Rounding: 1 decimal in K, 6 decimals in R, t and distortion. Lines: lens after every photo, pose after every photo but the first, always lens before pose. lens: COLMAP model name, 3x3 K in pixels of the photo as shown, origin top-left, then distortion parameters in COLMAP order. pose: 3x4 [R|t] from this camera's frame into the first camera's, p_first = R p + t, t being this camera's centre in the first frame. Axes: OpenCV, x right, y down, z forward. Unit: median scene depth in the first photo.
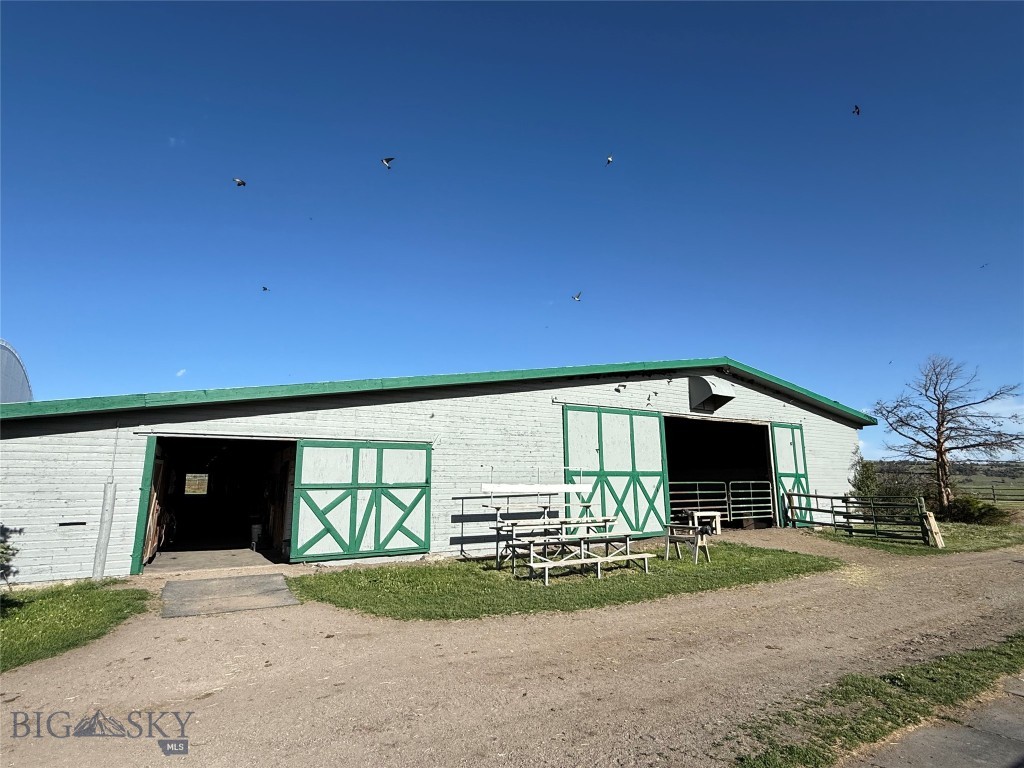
lens RADIAL K [[533.2, 0, 512.0], [0, 533.2, 384.0], [0, 0, 1]] dist [0.001800, -0.000054]
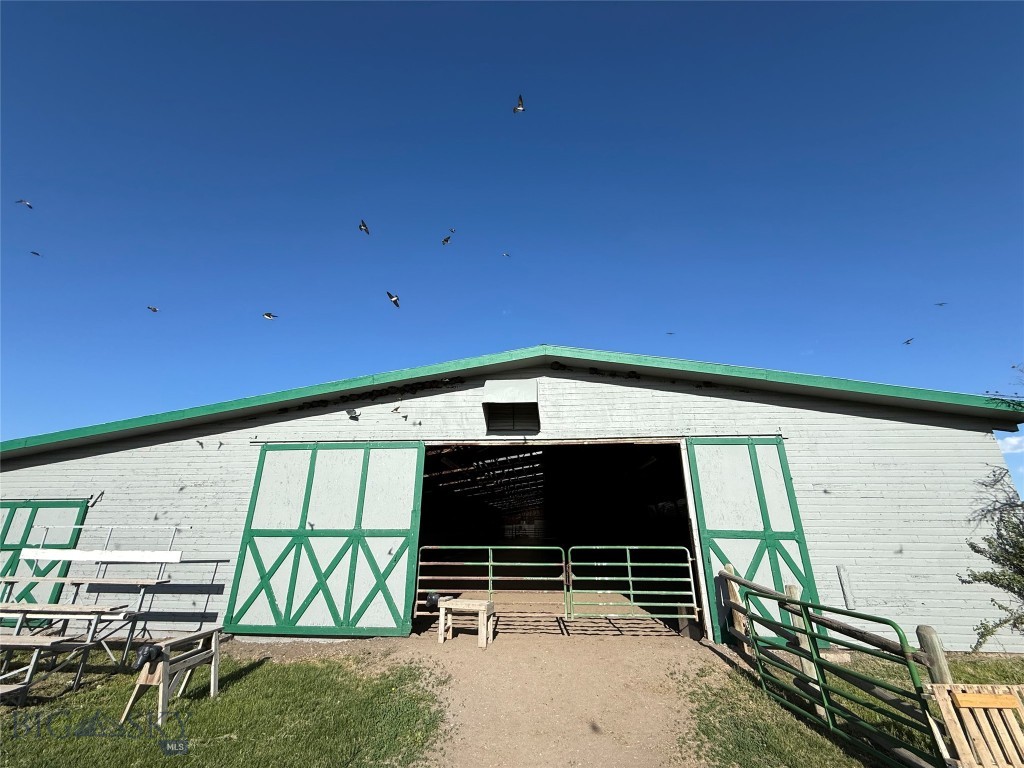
lens RADIAL K [[456.0, 0, 512.1], [0, 456.0, 362.8], [0, 0, 1]] dist [0.000933, -0.000117]
pose [[0.813379, -0.211713, -0.541841, 0.746267], [0.098730, 0.968151, -0.230079, 0.107016], [0.573294, 0.133646, 0.808376, 0.587552]]
